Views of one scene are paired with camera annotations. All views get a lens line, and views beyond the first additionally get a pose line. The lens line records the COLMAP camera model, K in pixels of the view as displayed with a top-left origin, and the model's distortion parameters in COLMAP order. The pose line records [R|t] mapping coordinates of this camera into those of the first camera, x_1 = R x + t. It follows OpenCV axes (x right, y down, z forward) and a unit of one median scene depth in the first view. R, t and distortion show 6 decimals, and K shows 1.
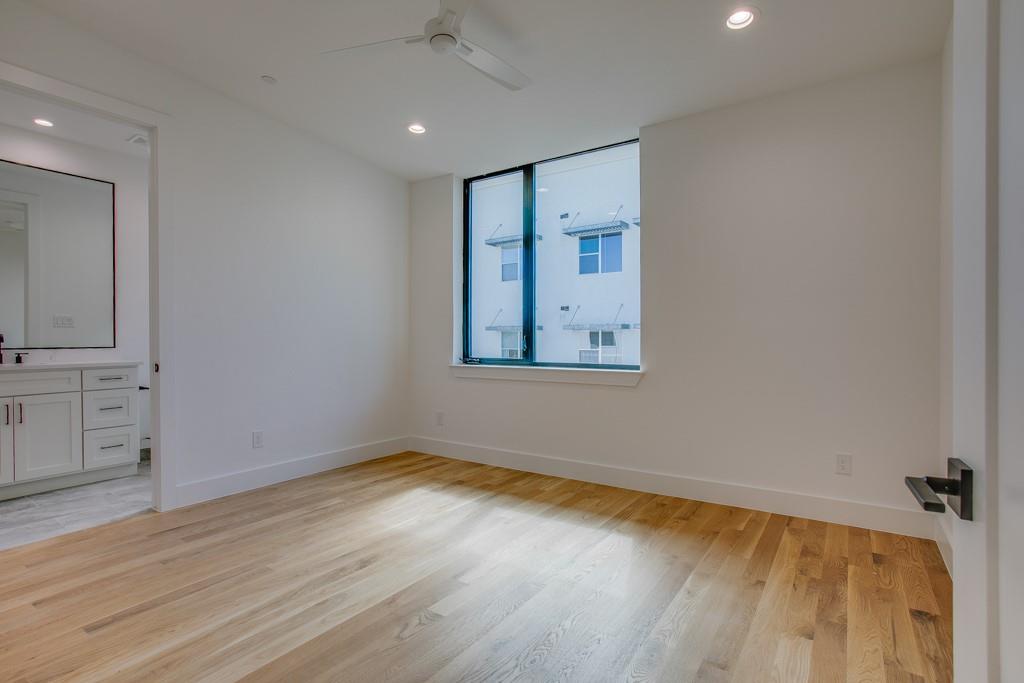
lens RADIAL K [[519.7, 0, 507.9], [0, 519.7, 347.8], [0, 0, 1]] dist [0.000365, 0.000212]
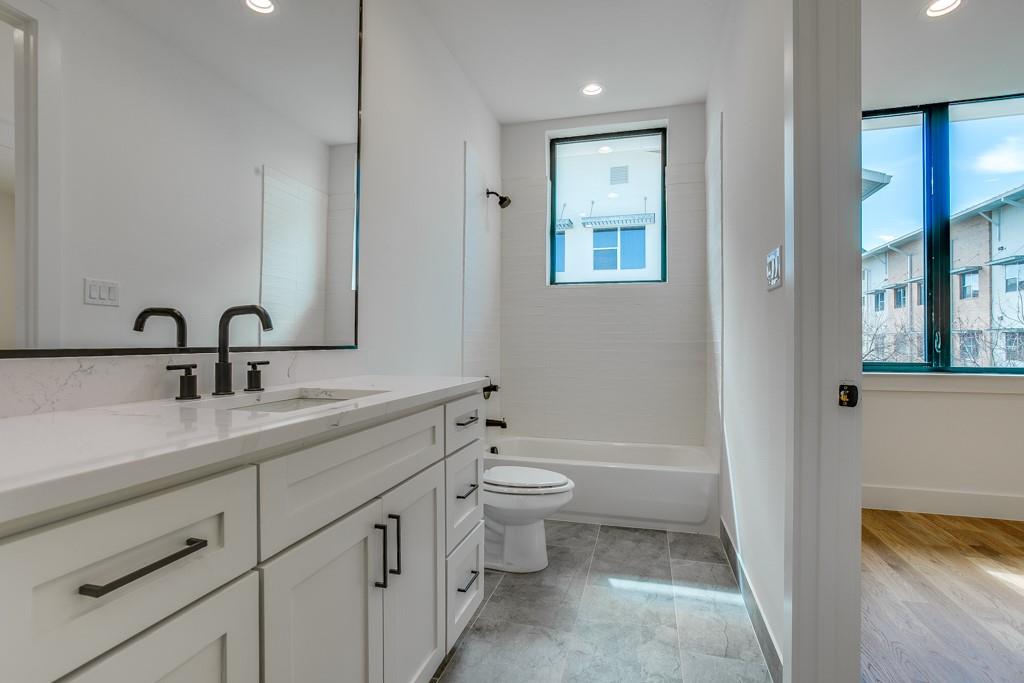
lens RADIAL K [[513.4, 0, 512.3], [0, 513.4, 346.3], [0, 0, 1]] dist [0.000524, -0.000028]
pose [[0.923462, 0.003331, 0.383676, -0.355714], [0.001140, 0.999934, -0.011424, 0.001826], [-0.383688, 0.010987, 0.923397, 0.243179]]
